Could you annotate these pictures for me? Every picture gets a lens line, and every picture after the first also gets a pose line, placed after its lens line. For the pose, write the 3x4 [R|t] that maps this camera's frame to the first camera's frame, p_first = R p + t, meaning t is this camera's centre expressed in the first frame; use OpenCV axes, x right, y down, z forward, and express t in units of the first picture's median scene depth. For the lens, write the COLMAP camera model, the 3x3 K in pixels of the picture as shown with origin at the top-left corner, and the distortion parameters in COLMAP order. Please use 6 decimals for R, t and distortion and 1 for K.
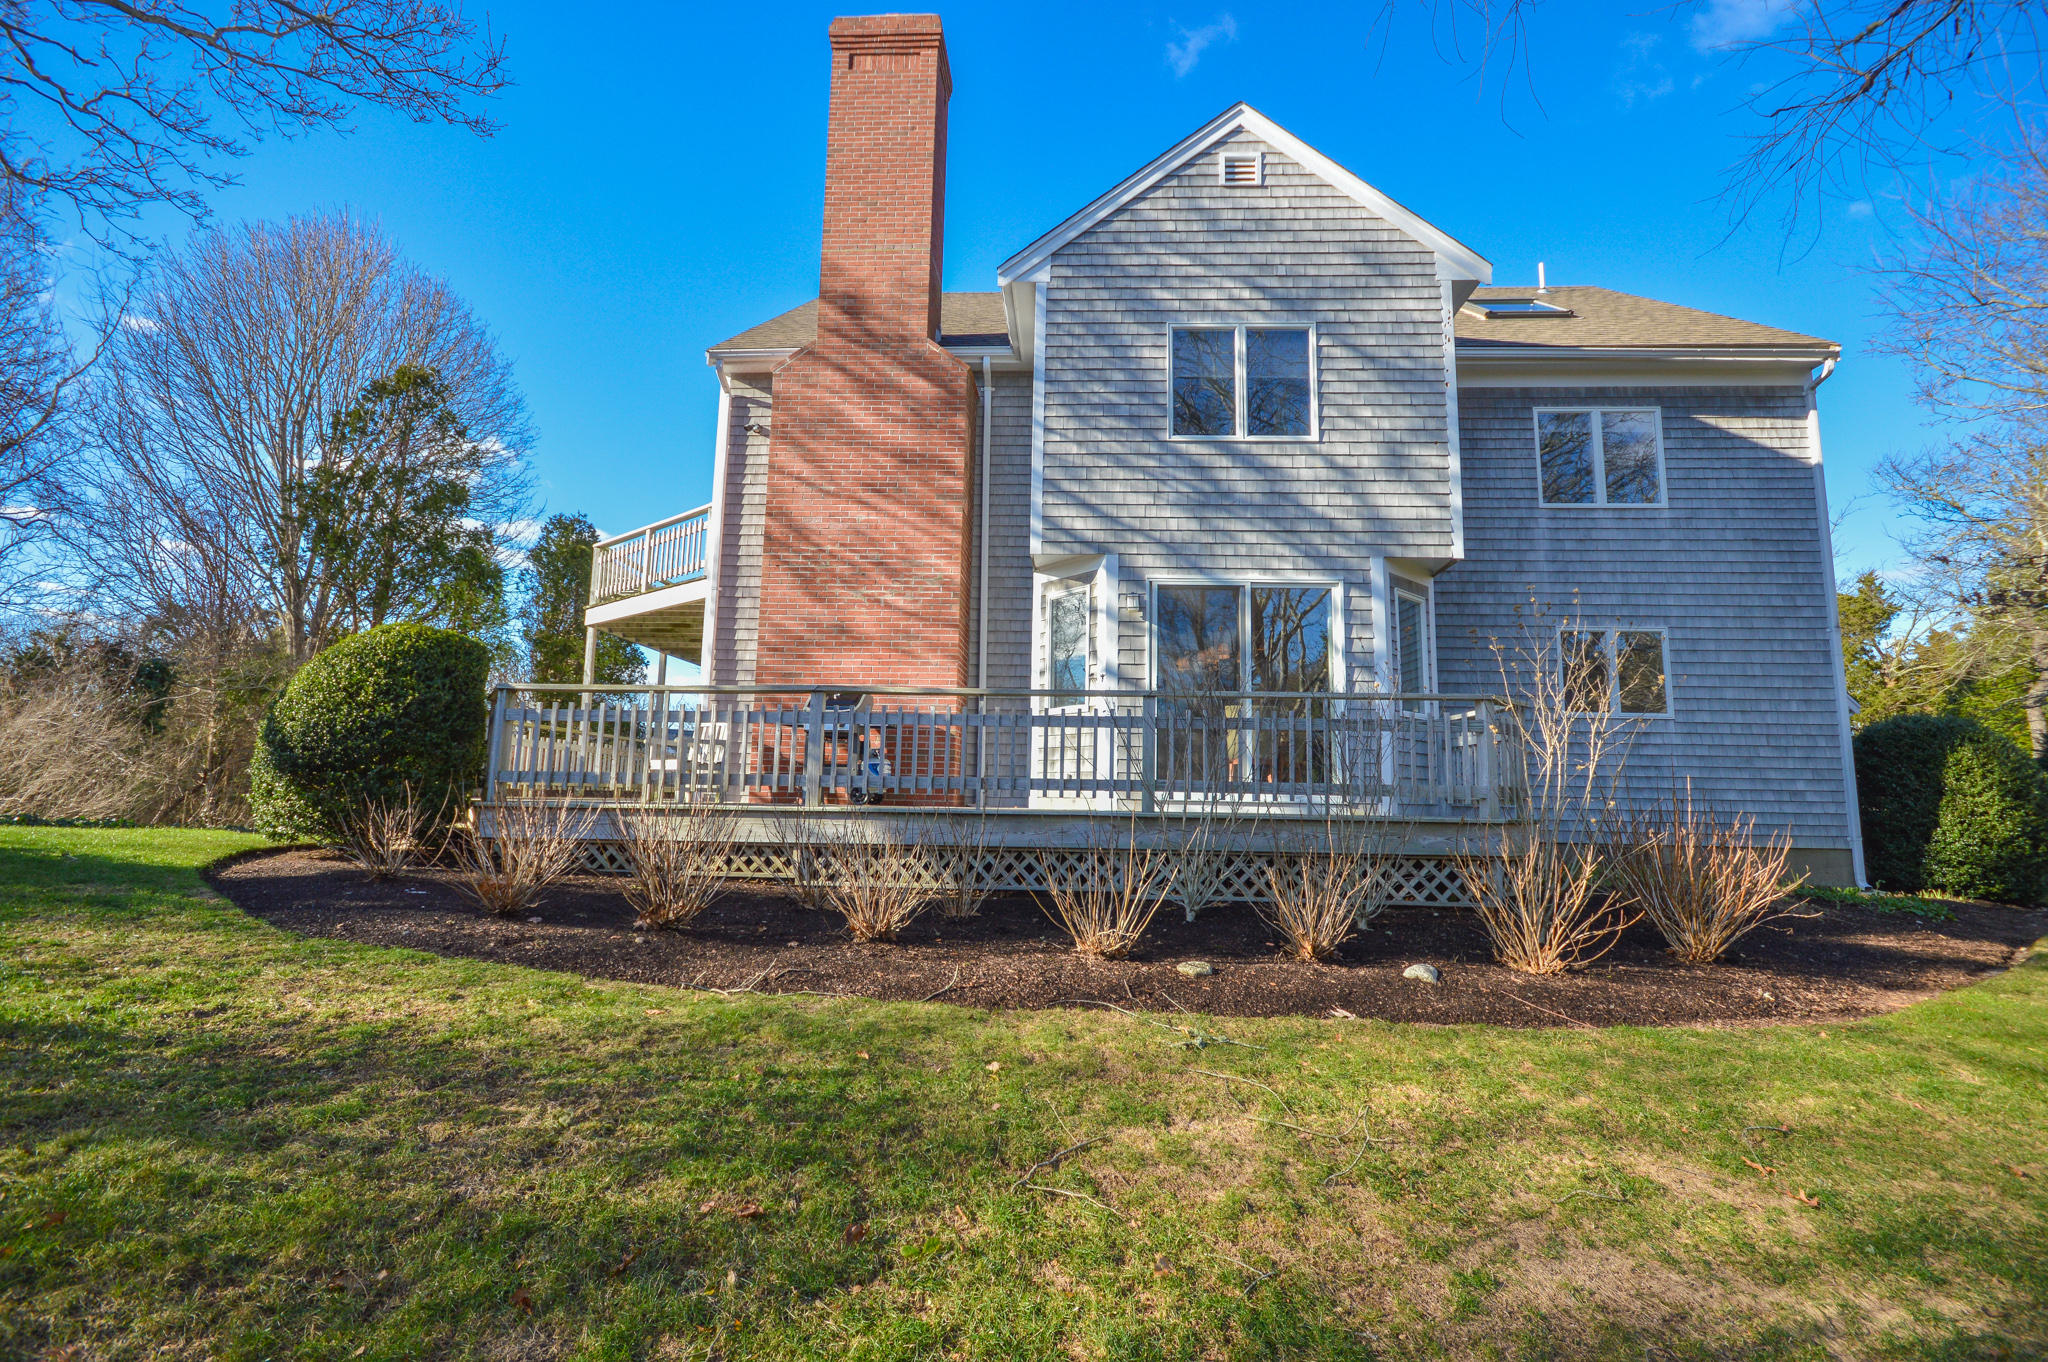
lens RADIAL K [[895.6, 0, 1024.0], [0, 895.6, 681.0], [0, 0, 1]] dist [0.000312, -0.000230]
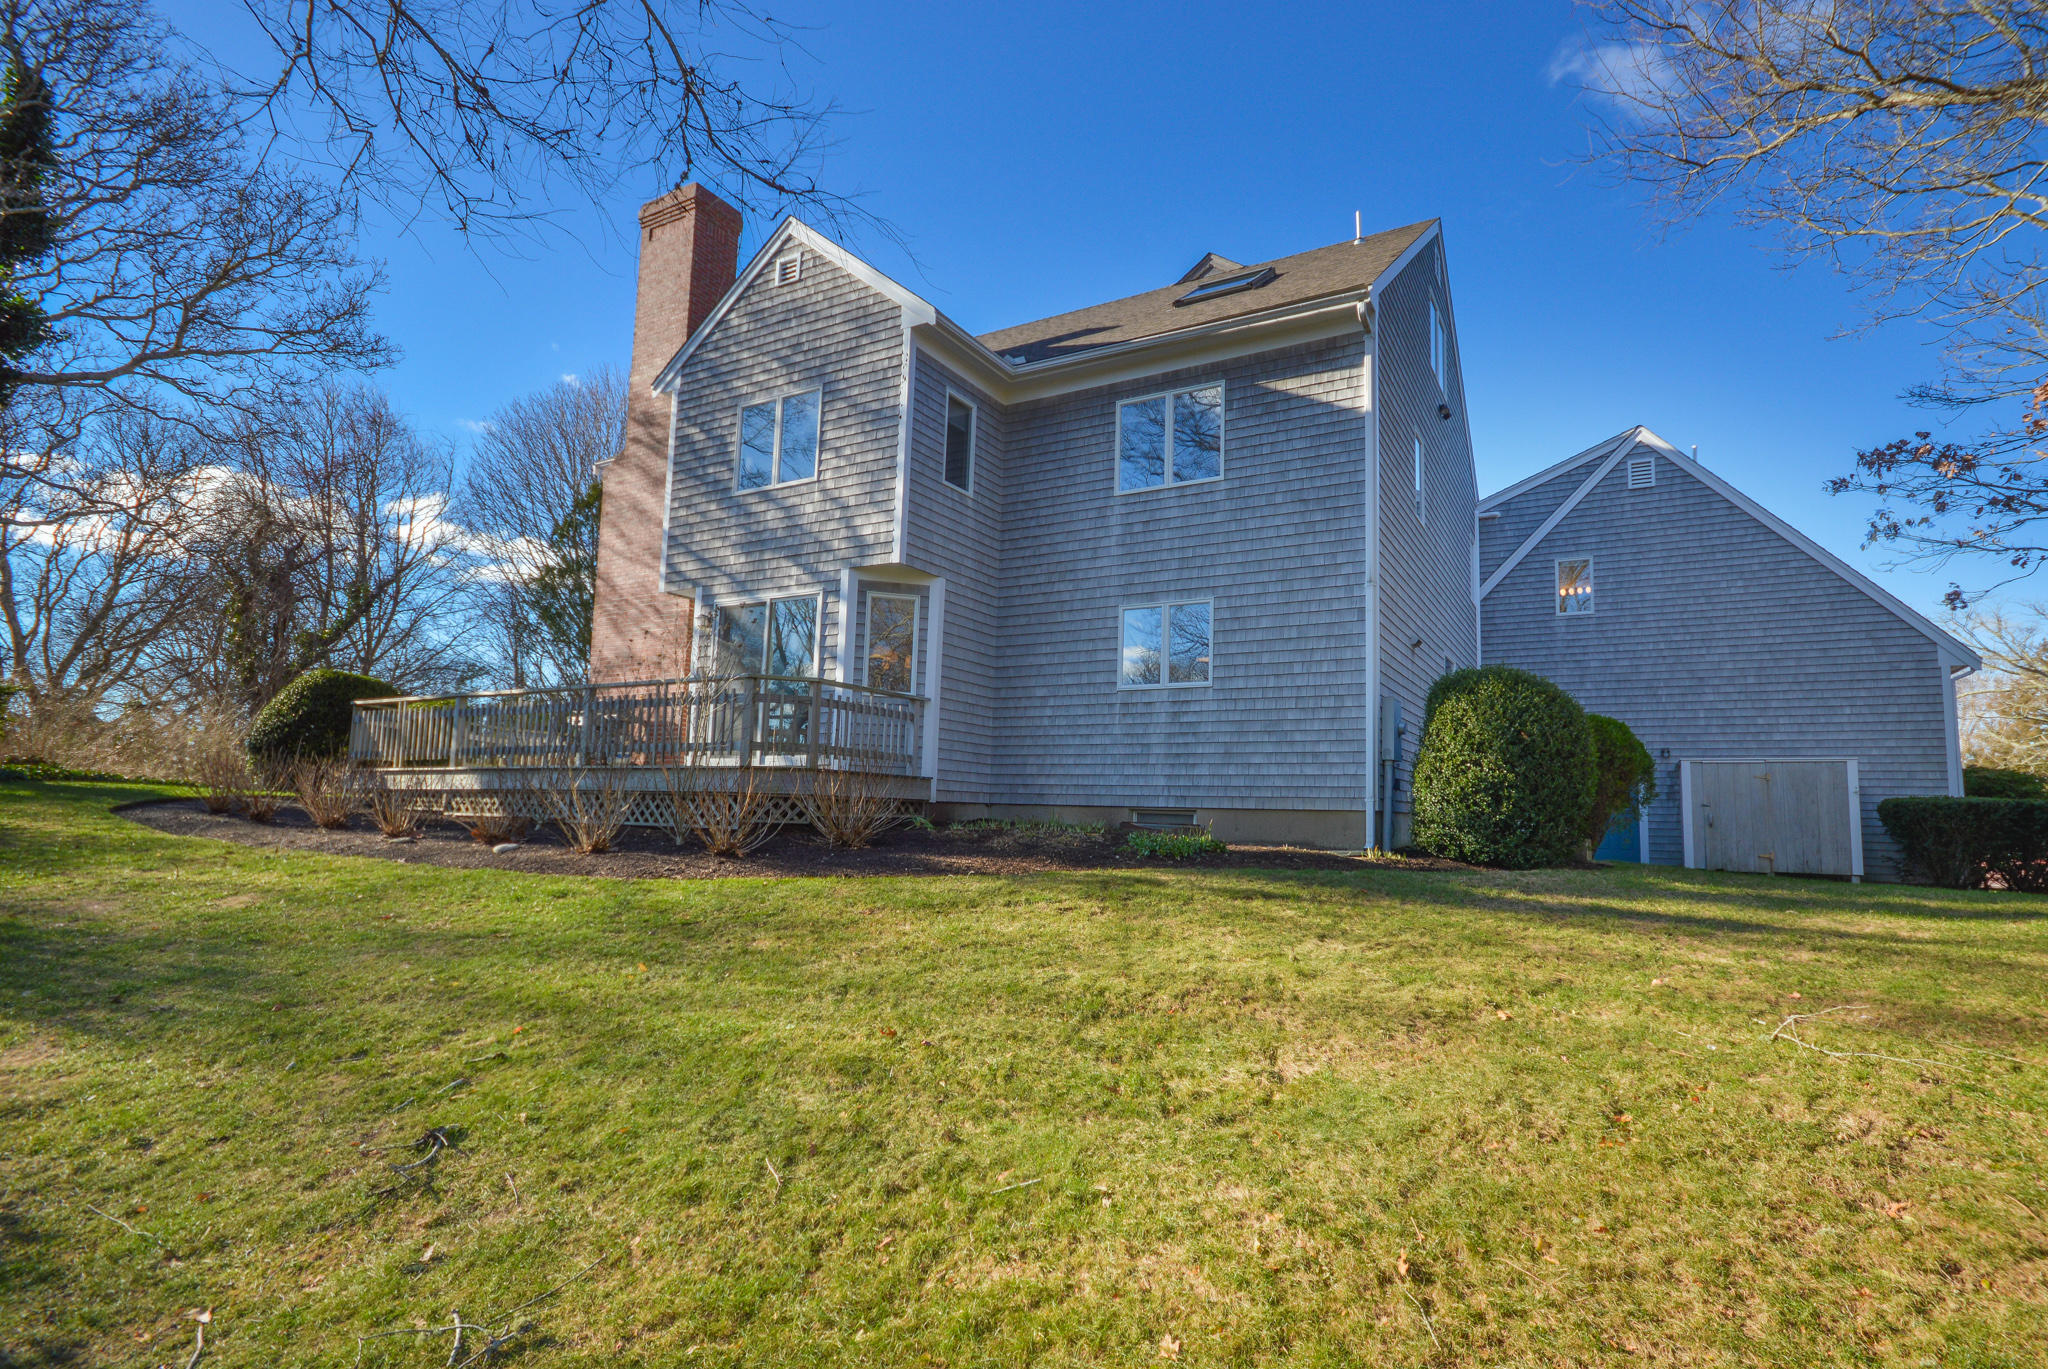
lens RADIAL K [[921.8, 0, 1023.4], [0, 921.8, 740.0], [0, 0, 1]] dist [-0.018873, -0.000046]
pose [[0.908435, -0.031824, -0.416813, 1.108541], [0.047752, 0.998471, 0.027841, 0.073379], [0.415289, -0.045195, 0.908566, -0.069201]]
